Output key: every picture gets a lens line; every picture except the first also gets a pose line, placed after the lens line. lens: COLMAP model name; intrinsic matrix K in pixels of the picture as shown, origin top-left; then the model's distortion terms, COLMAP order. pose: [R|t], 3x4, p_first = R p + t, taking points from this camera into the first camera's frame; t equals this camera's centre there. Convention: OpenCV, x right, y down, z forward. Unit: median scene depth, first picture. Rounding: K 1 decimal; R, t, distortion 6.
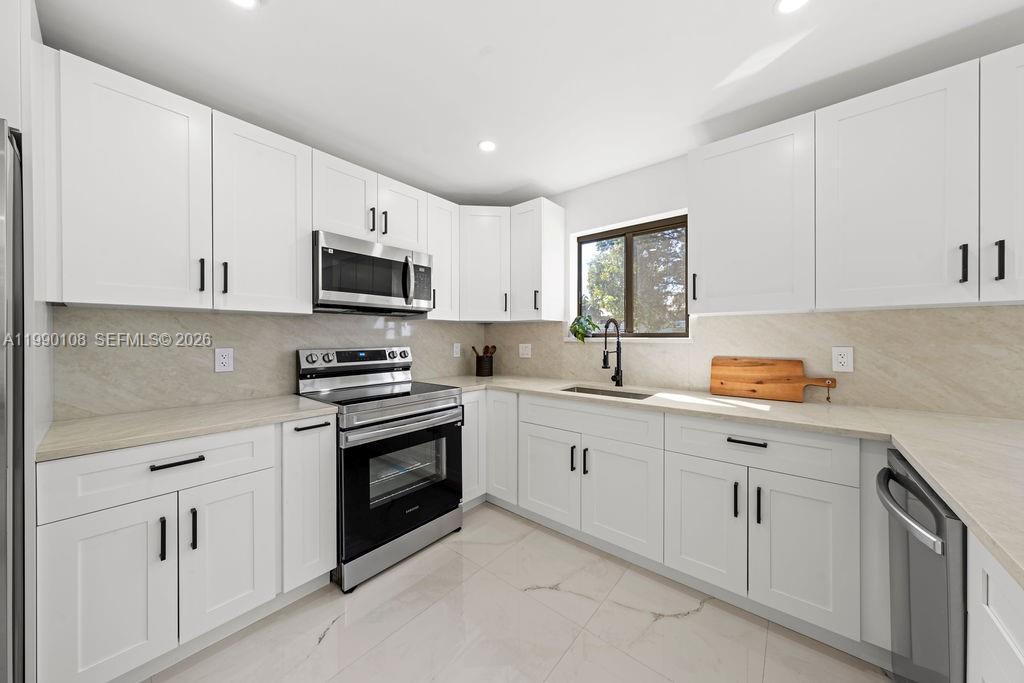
lens RADIAL K [[341.8, 0, 512.0], [0, 341.8, 341.5], [0, 0, 1]] dist [0.000408, 0.000073]
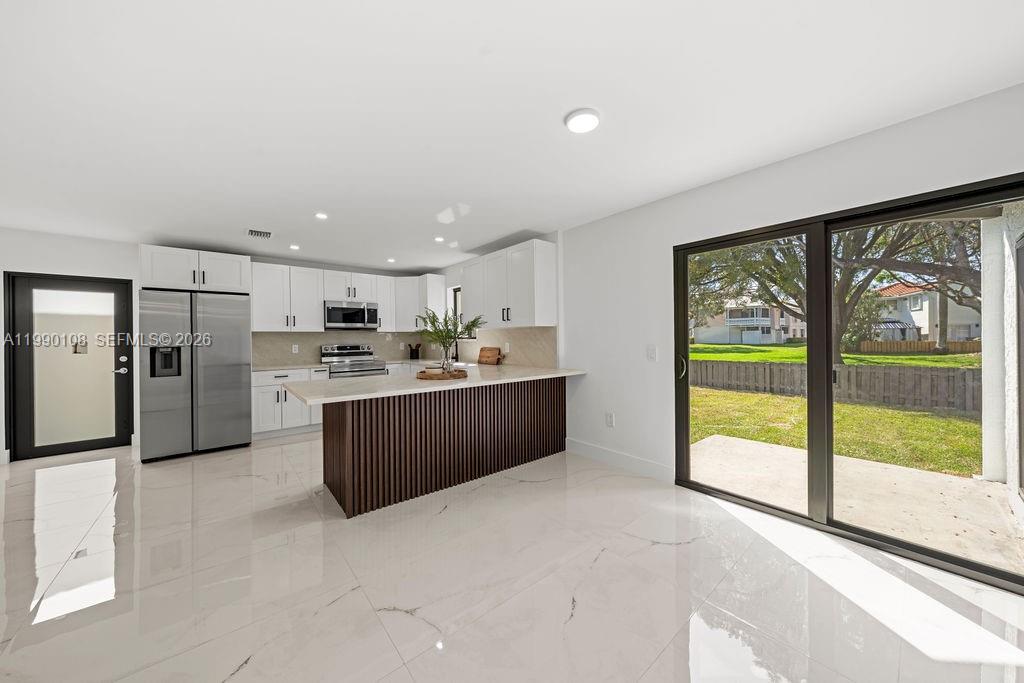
lens RADIAL K [[341.8, 0, 512.0], [0, 341.8, 341.5], [0, 0, 1]] dist [0.000408, 0.000073]
pose [[0.984966, -0.006601, -0.172622, 1.218308], [0.006608, 0.999978, -0.000534, 0.006380], [0.172622, -0.000615, 0.984988, -1.270266]]
